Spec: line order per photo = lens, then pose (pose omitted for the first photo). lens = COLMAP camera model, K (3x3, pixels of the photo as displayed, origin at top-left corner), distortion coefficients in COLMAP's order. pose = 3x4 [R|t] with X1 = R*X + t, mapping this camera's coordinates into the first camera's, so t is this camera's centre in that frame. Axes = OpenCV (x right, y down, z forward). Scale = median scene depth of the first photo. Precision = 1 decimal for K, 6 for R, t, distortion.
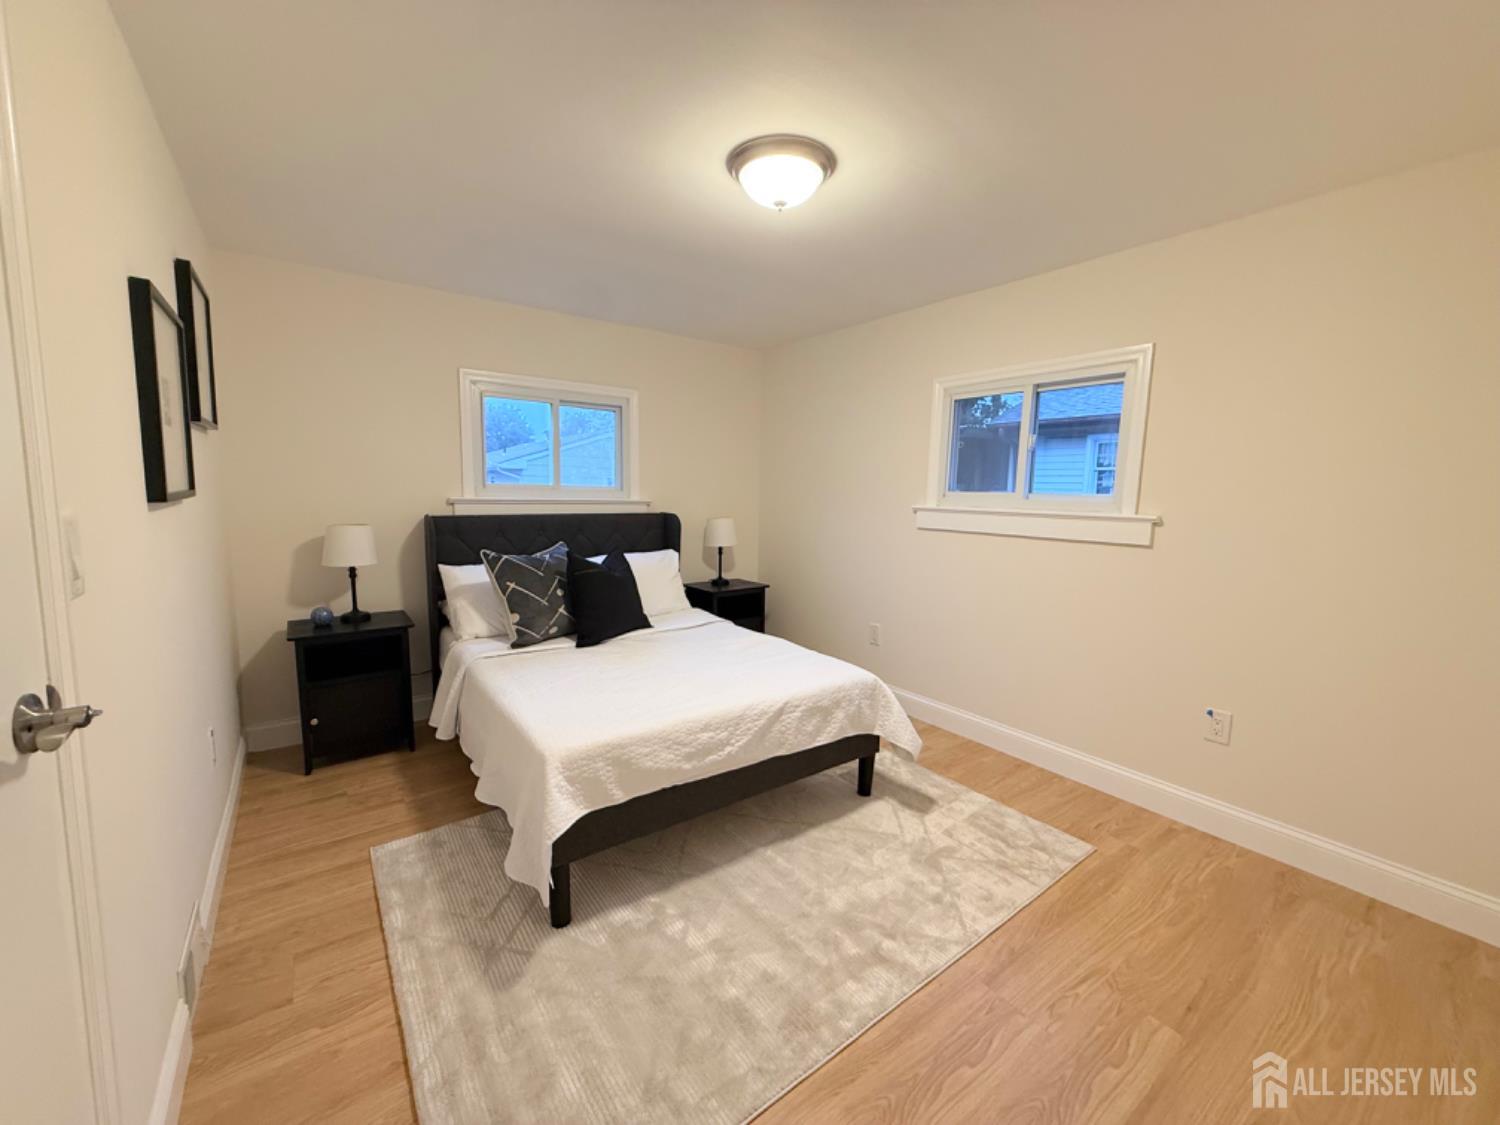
lens RADIAL K [[593.9, 0, 751.6], [0, 593.9, 557.3], [0, 0, 1]] dist [-0.000926, 0.000155]
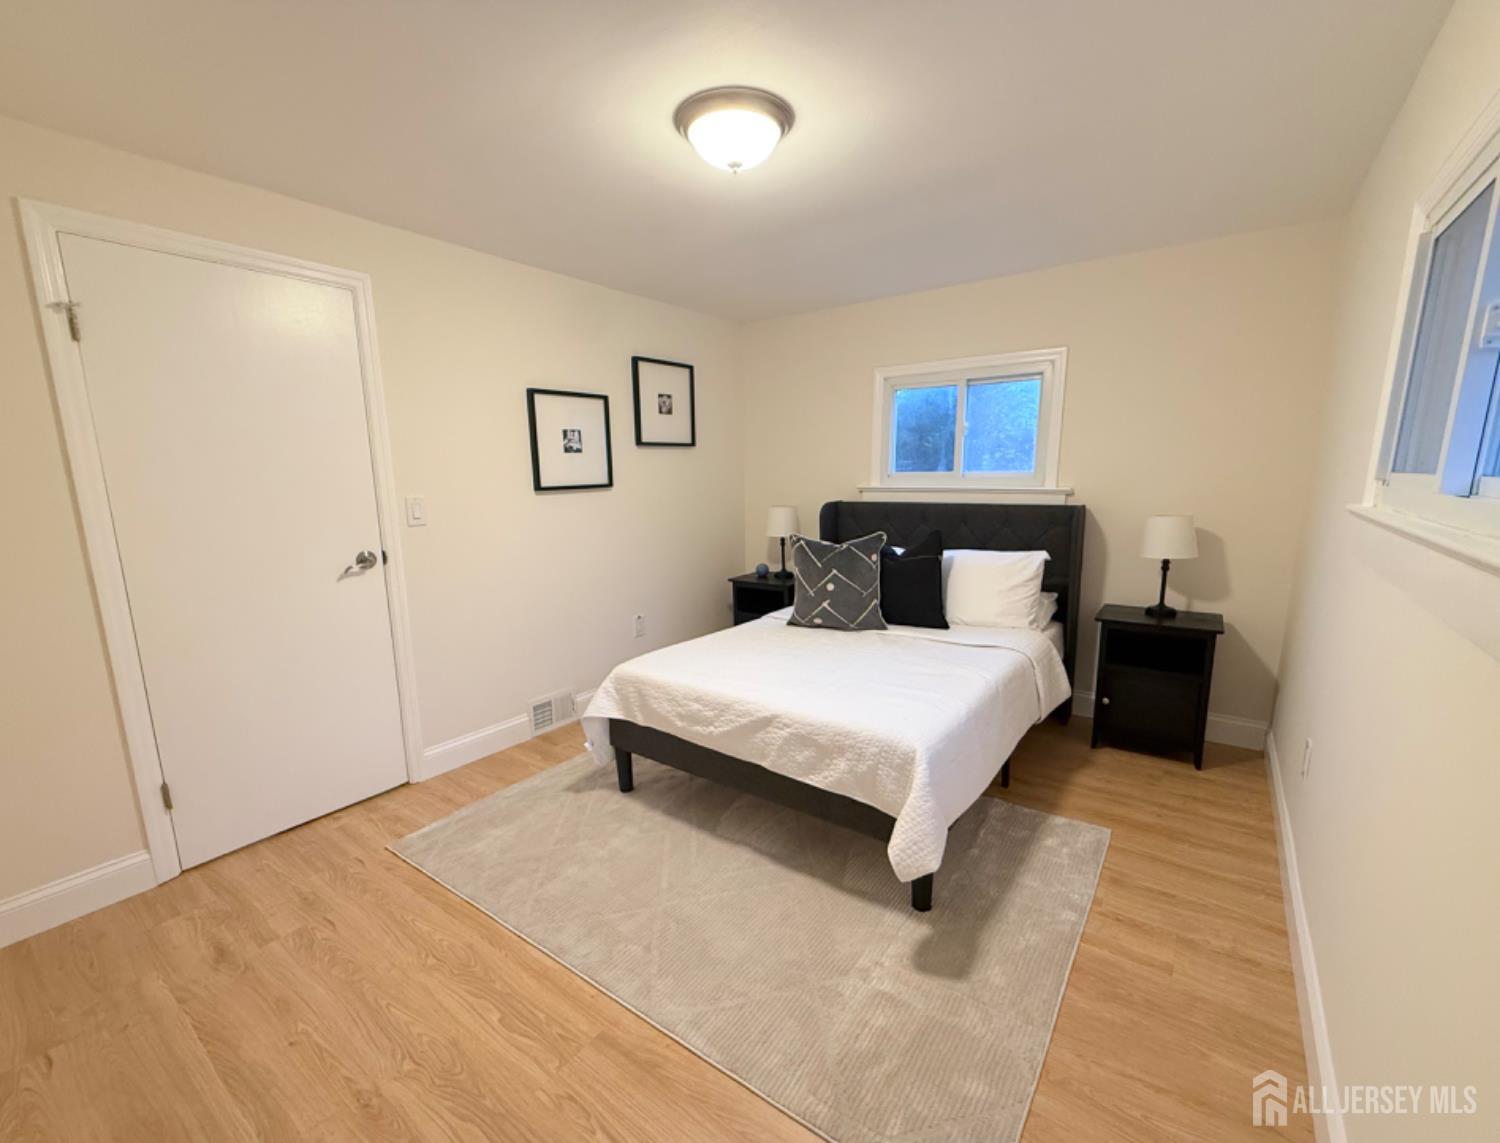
lens RADIAL K [[634.9, 0, 764.2], [0, 634.9, 599.1], [0, 0, 1]] dist [-0.004861, -0.000151]
pose [[0.307492, 0.164446, -0.937233, 0.939553], [-0.090512, 0.985542, 0.143226, -0.067945], [0.947236, 0.040790, 0.317931, 0.674668]]
